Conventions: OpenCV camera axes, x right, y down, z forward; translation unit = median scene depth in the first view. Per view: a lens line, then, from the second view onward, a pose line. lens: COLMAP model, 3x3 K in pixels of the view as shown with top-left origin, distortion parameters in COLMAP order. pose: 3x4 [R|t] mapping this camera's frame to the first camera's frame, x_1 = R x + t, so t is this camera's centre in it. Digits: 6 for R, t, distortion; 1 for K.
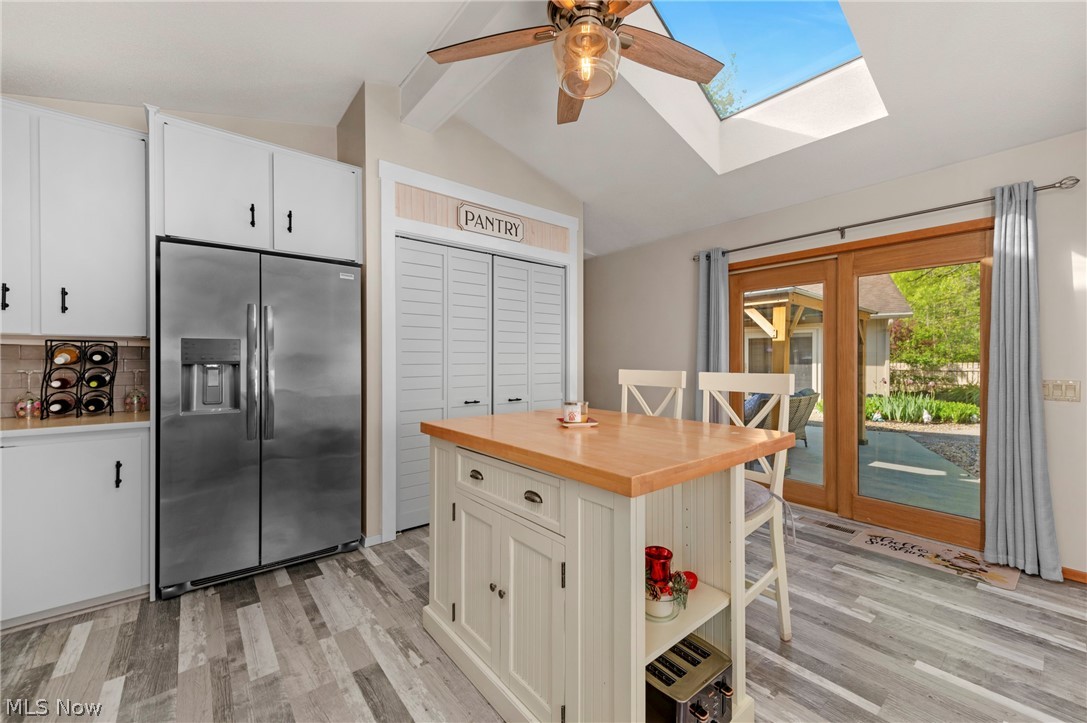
lens RADIAL K [[427.9, 0, 555.0], [0, 427.9, 360.7], [0, 0, 1]] dist [0.009338, -0.000814]
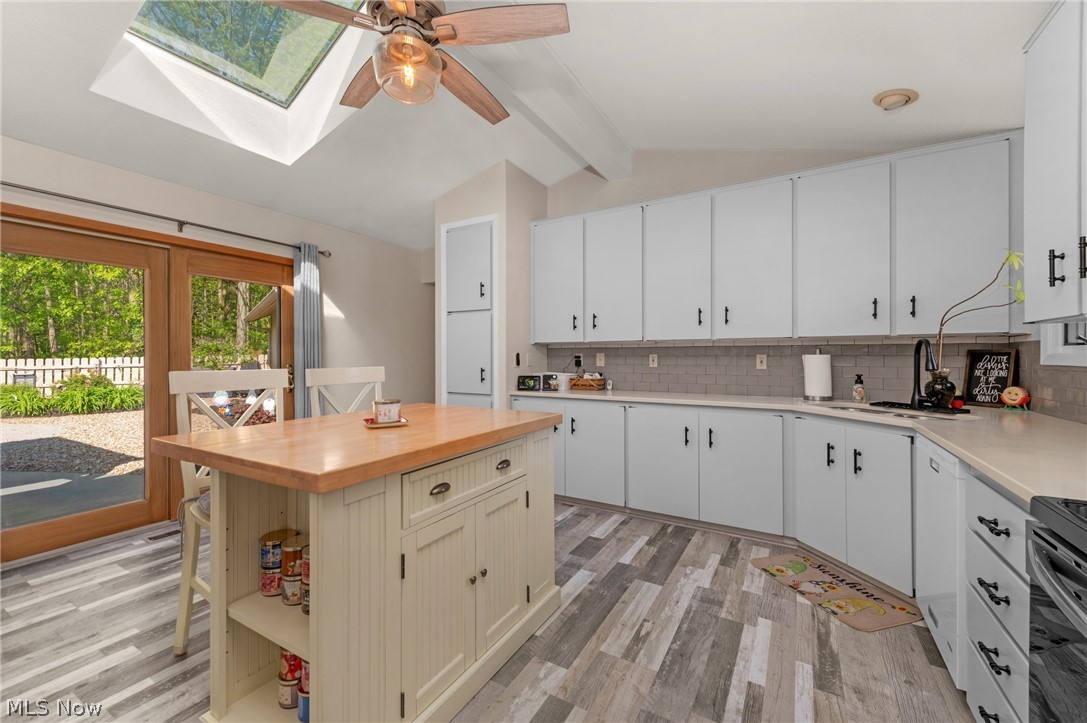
lens RADIAL K [[427.9, 0, 555.0], [0, 427.9, 360.7], [0, 0, 1]] dist [0.009338, -0.000814]
pose [[-0.341671, -0.007945, 0.939786, -0.547113], [0.003340, 0.999948, 0.009668, -0.000291], [-0.939814, 0.006442, -0.341626, 0.548703]]
